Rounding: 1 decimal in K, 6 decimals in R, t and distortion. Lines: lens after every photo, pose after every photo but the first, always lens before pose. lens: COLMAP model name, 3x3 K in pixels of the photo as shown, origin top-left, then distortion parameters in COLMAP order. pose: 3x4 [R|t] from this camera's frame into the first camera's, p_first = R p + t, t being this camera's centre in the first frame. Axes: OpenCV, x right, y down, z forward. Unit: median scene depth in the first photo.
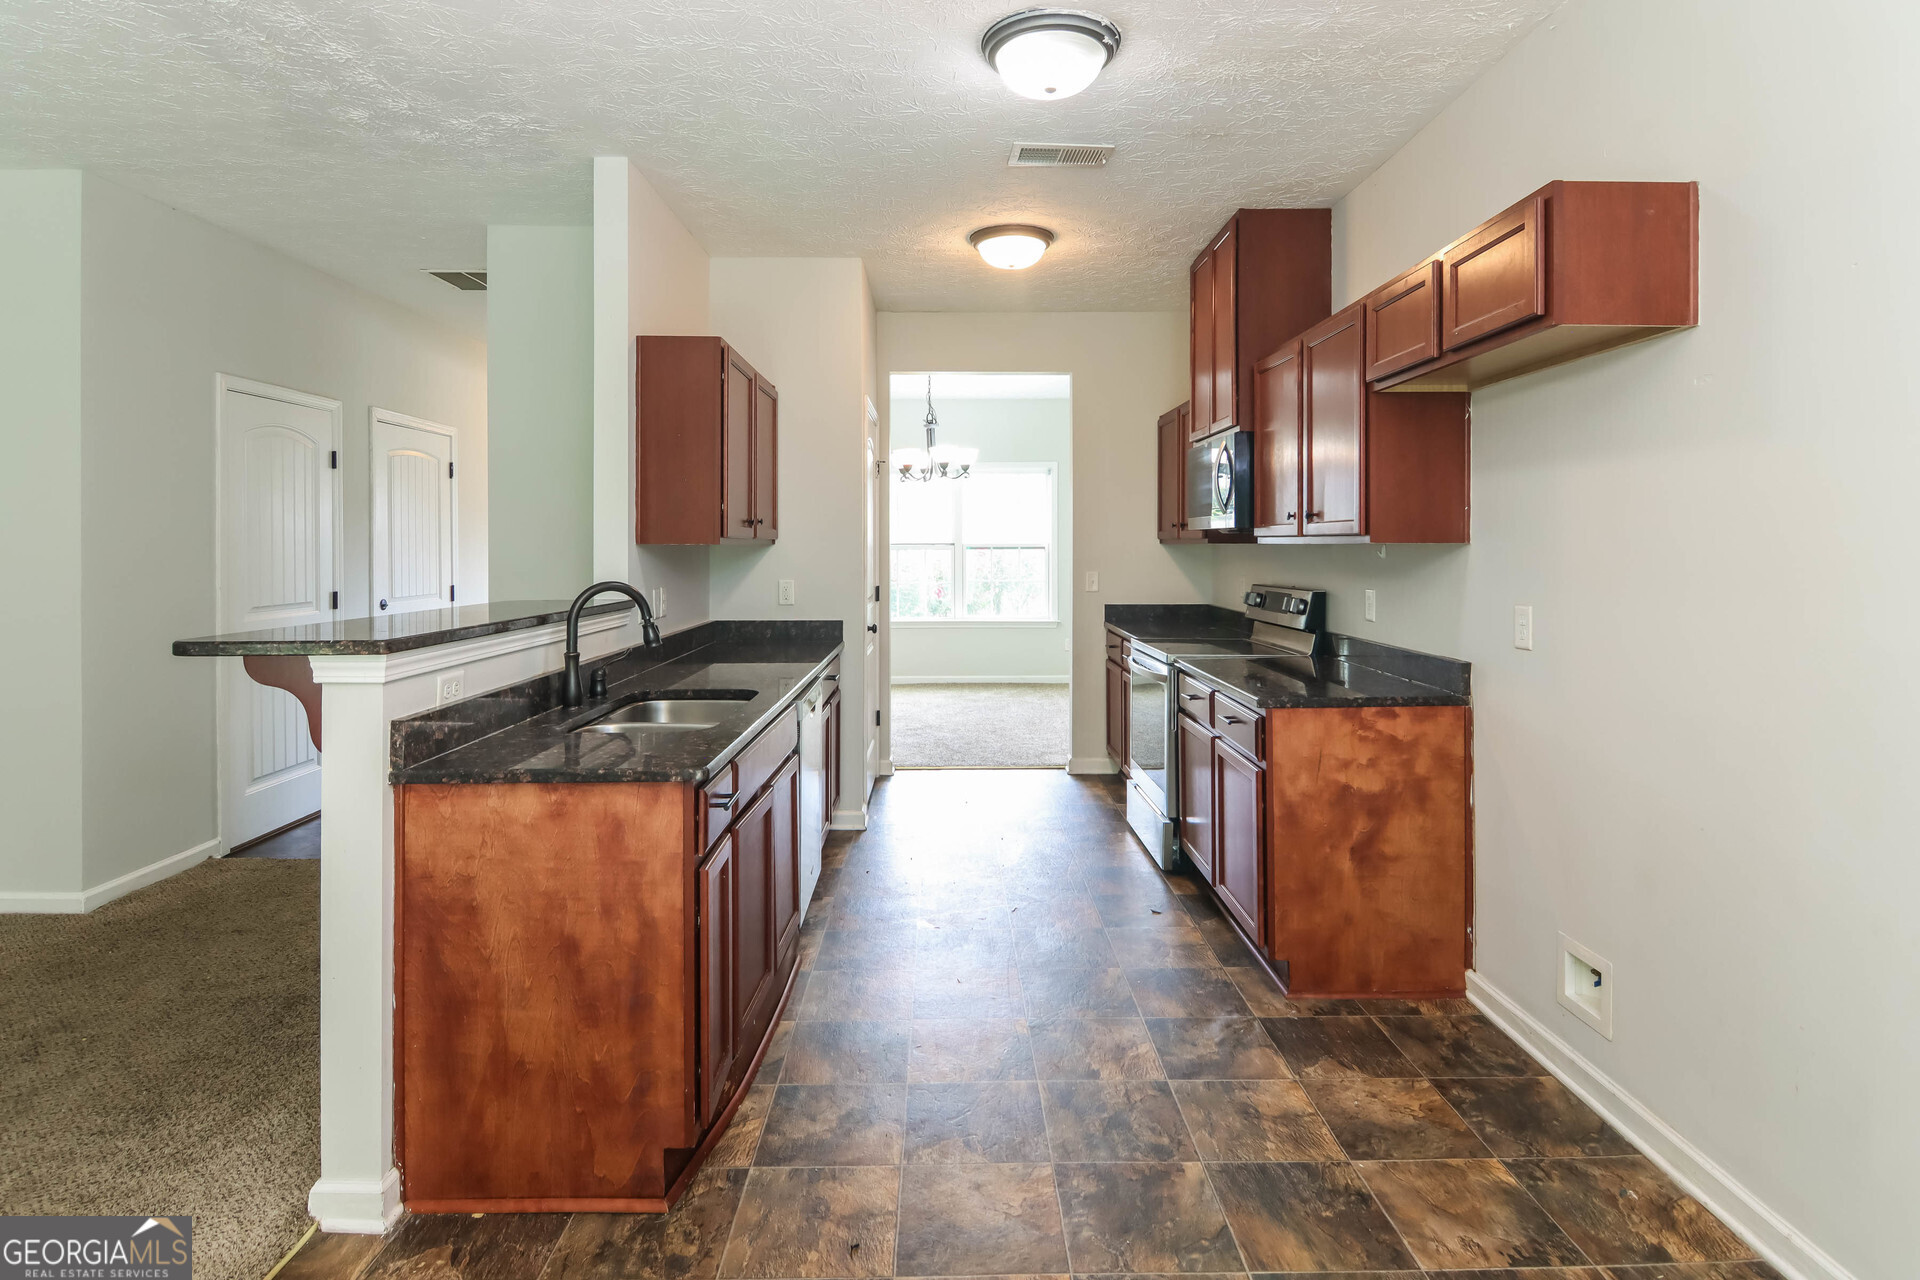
lens RADIAL K [[1005.7, 0, 961.4], [0, 1005.7, 547.3], [0, 0, 1]] dist [0.003917, 0.000280]
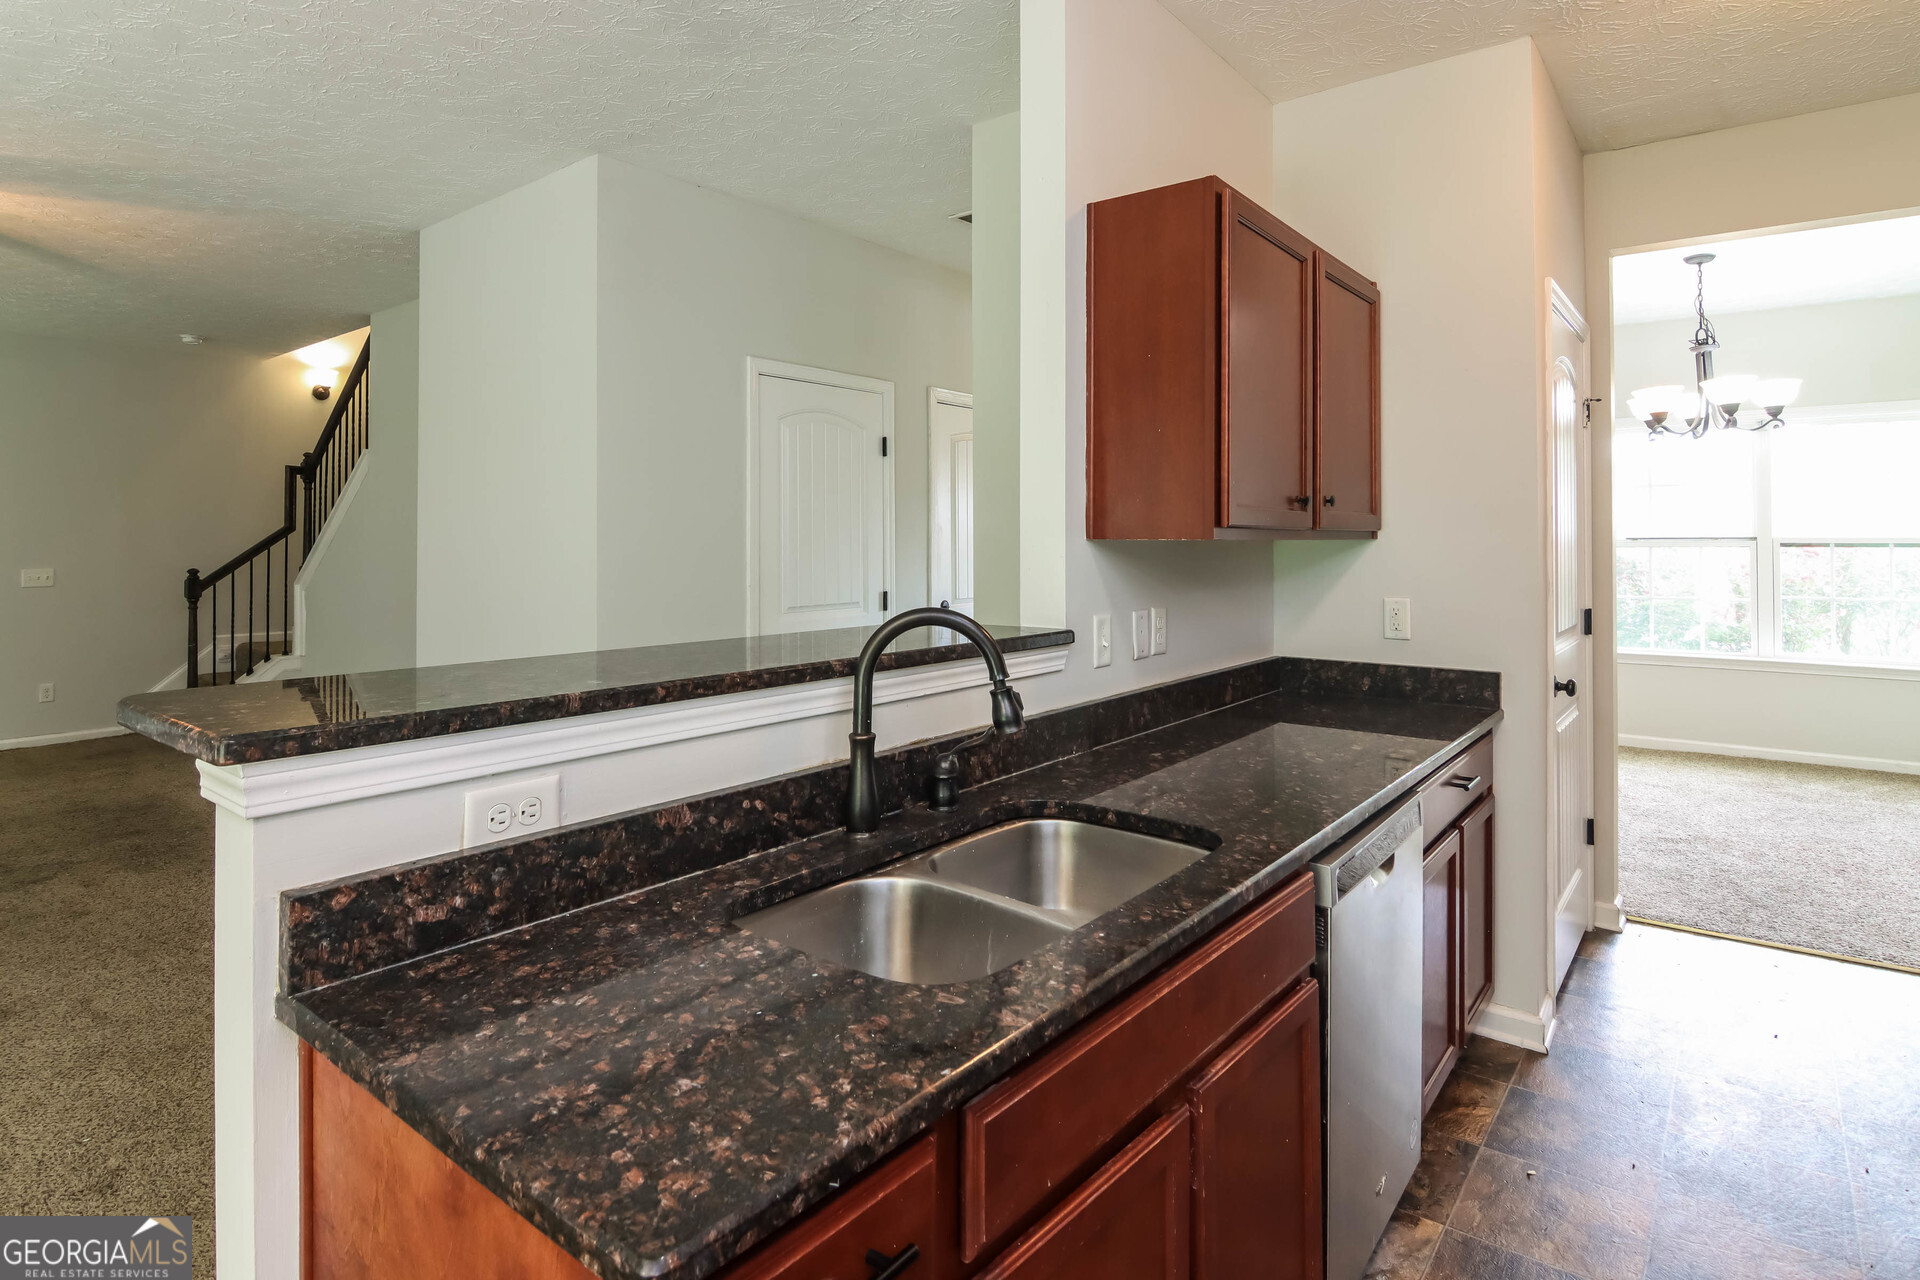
lens RADIAL K [[1018.9, 0, 951.5], [0, 1018.9, 525.0], [0, 0, 1]] dist [-0.000070, -0.015542]
pose [[0.774885, -0.009645, -0.632029, 0.007076], [-0.000682, 0.999870, -0.016095, -0.001475], [0.632102, 0.012903, 0.774778, 0.391467]]
